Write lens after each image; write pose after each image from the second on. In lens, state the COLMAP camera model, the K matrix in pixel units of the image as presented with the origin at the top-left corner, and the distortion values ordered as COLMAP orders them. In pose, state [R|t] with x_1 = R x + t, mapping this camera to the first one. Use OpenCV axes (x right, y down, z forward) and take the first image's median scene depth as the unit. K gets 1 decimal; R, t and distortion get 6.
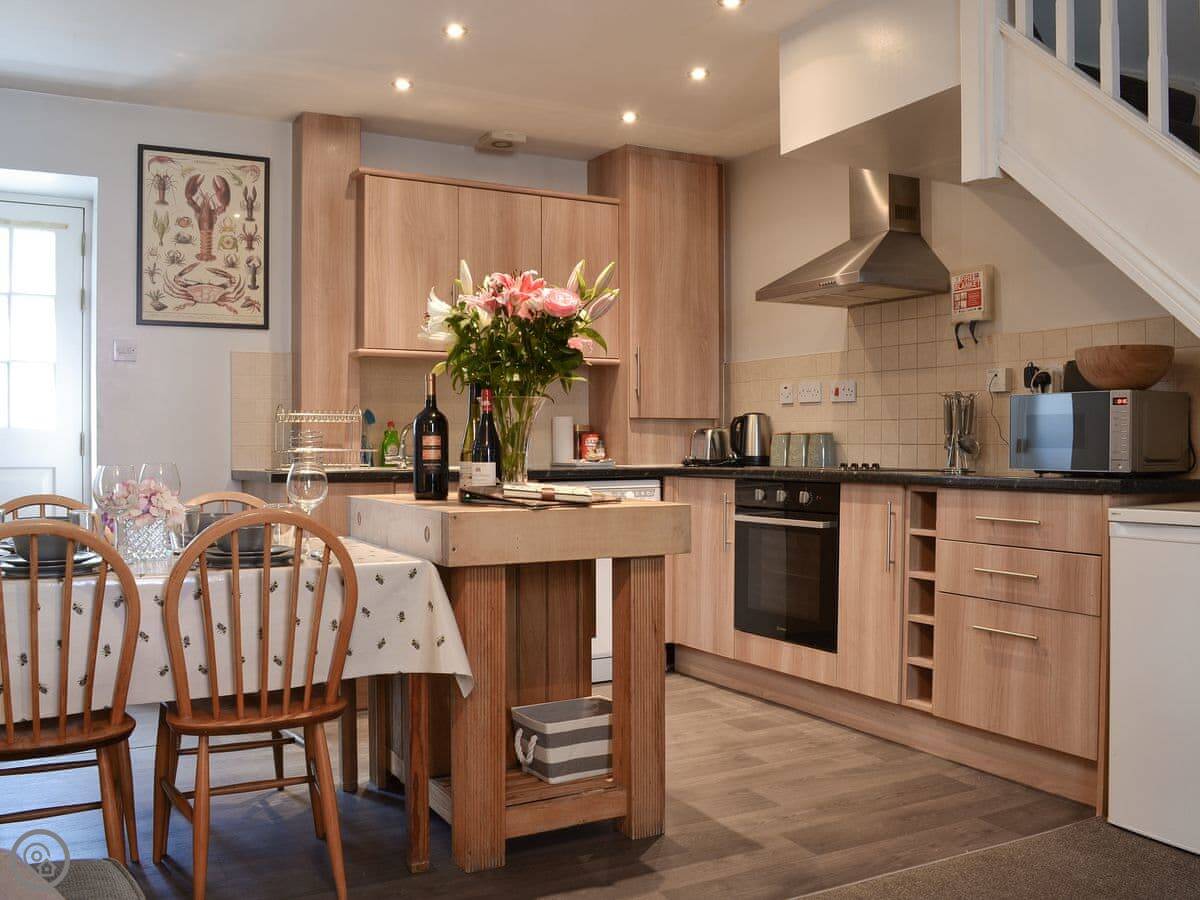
lens RADIAL K [[1036.0, 0, 600.0], [0, 1036.0, 450.0], [0, 0, 1]] dist [-0.060832, -0.001285]
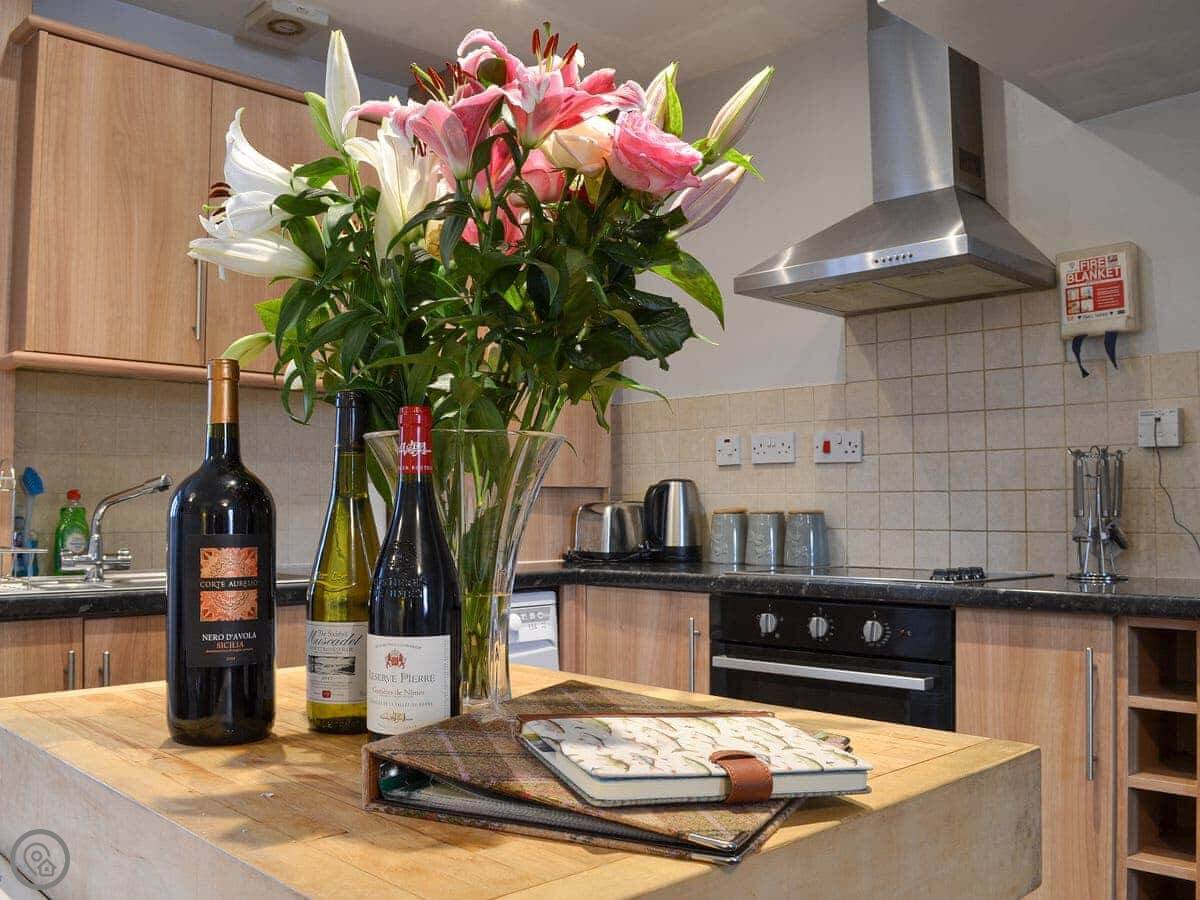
lens RADIAL K [[1116.0, 0, 600.0], [0, 1116.0, 450.0], [0, 0, 1]] dist [-0.089937, 0.011468]
pose [[0.966767, 0.012875, 0.255335, -0.095166], [0.002463, 0.998216, -0.059659, -0.016058], [-0.255648, 0.058305, 0.965010, 0.434028]]
